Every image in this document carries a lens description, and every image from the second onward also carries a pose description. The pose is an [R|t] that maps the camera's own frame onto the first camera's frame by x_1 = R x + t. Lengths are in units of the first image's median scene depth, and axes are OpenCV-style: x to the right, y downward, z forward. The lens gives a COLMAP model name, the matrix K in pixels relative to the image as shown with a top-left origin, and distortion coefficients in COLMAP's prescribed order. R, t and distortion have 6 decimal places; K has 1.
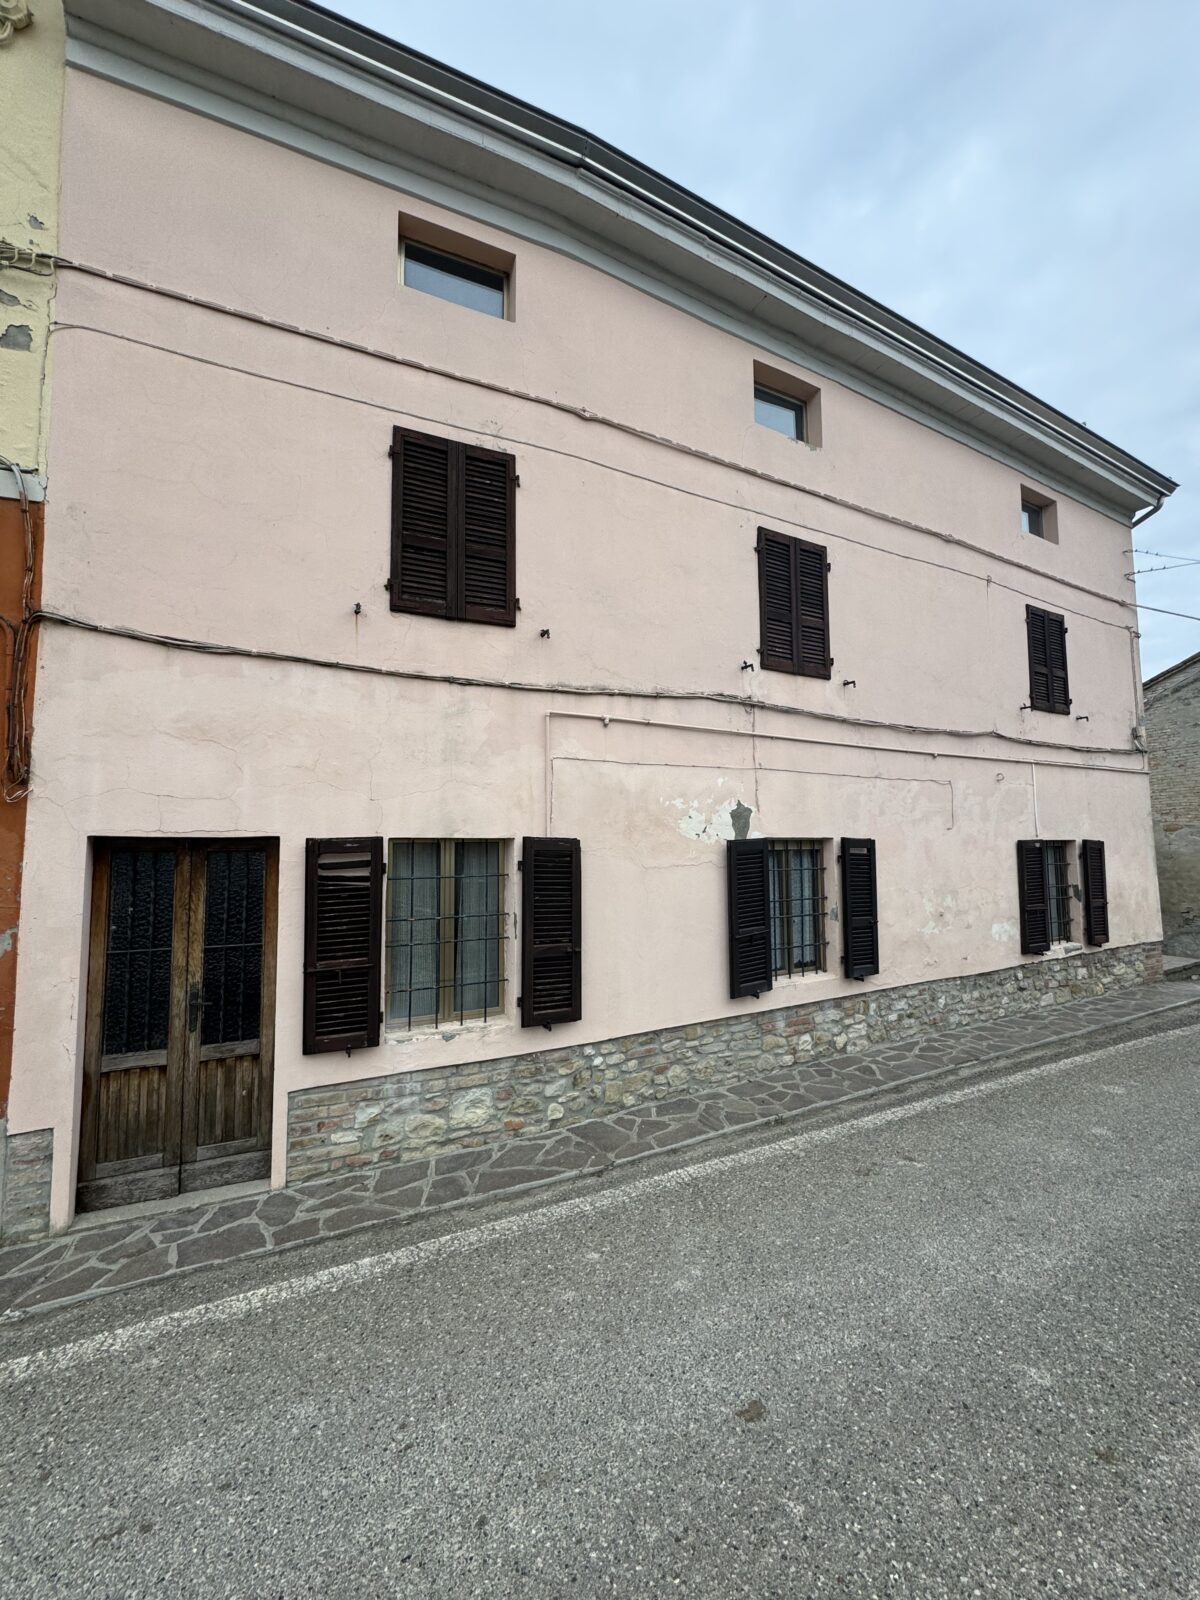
lens RADIAL K [[633.9, 0, 603.0], [0, 633.9, 800.1], [0, 0, 1]] dist [-0.002666, 0.000124]
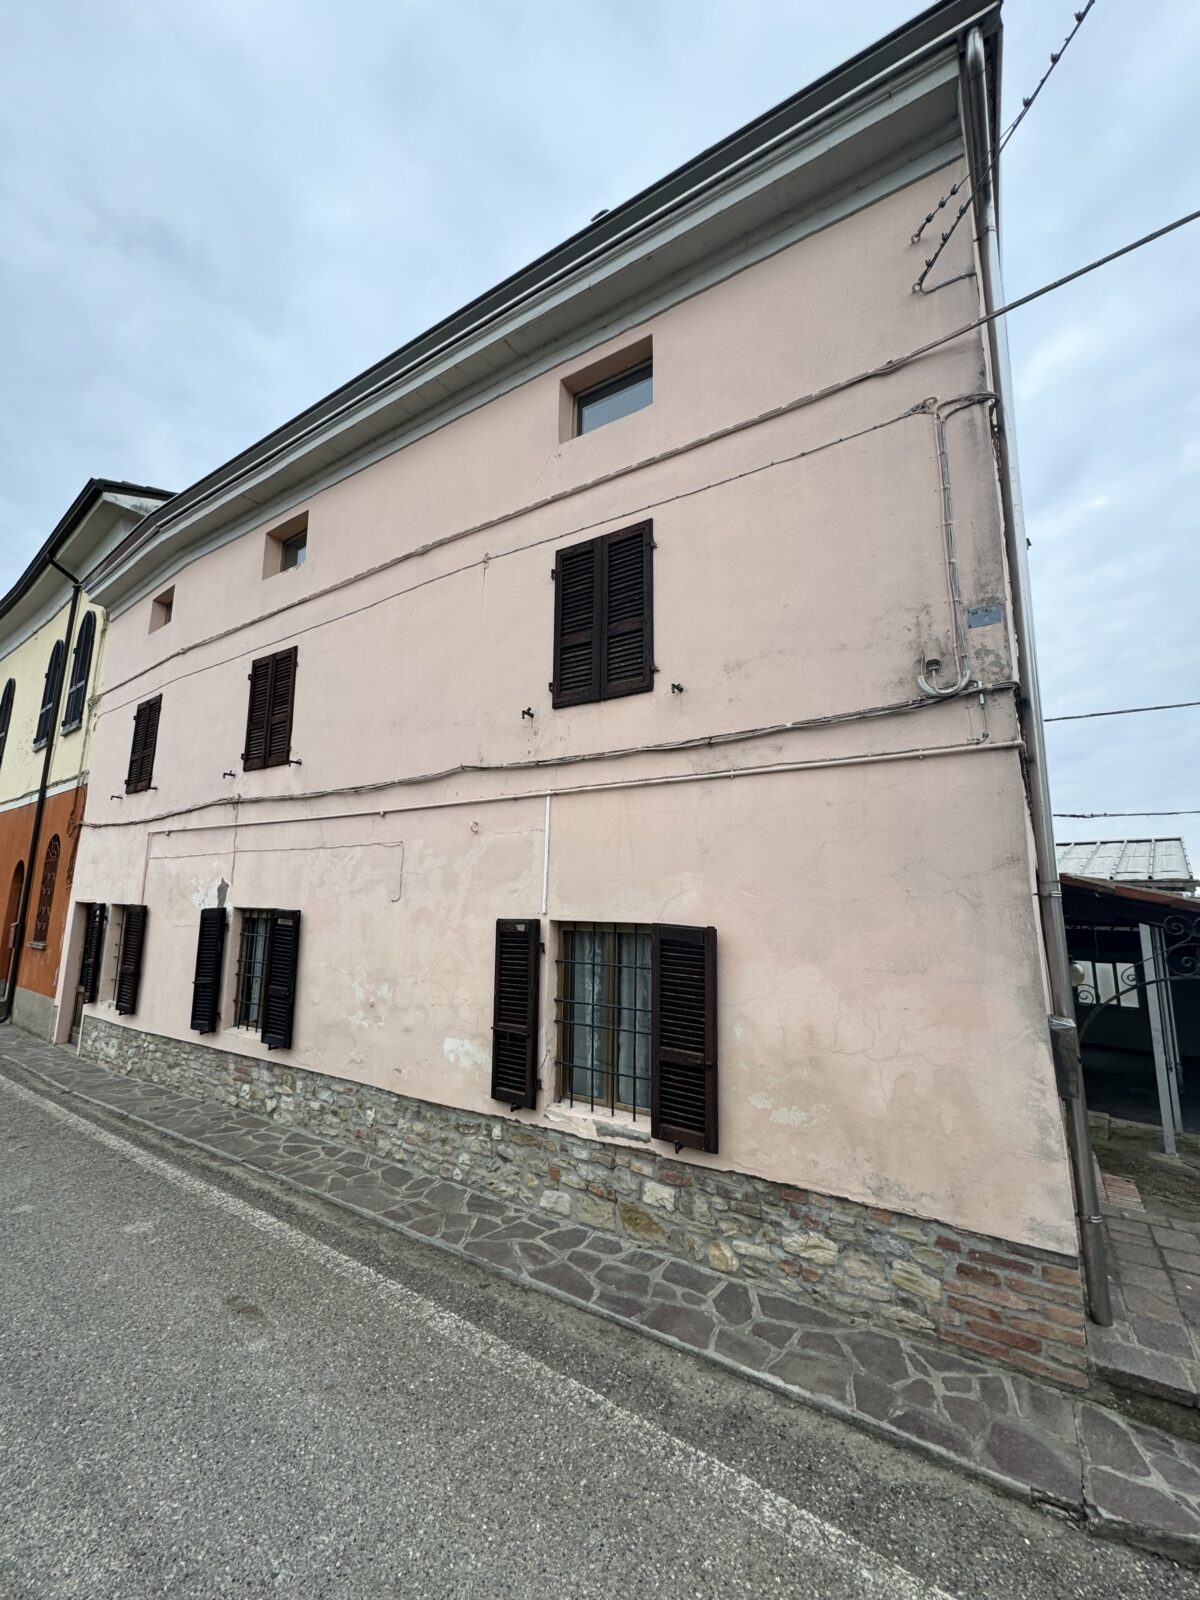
lens RADIAL K [[650.8, 0, 599.8], [0, 650.8, 778.7], [0, 0, 1]] dist [-0.003247, -0.000039]
pose [[0.480605, -0.137966, -0.866016, 1.456124], [0.062379, 0.990424, -0.123167, 0.009385], [0.874716, 0.005173, 0.484609, 0.842033]]
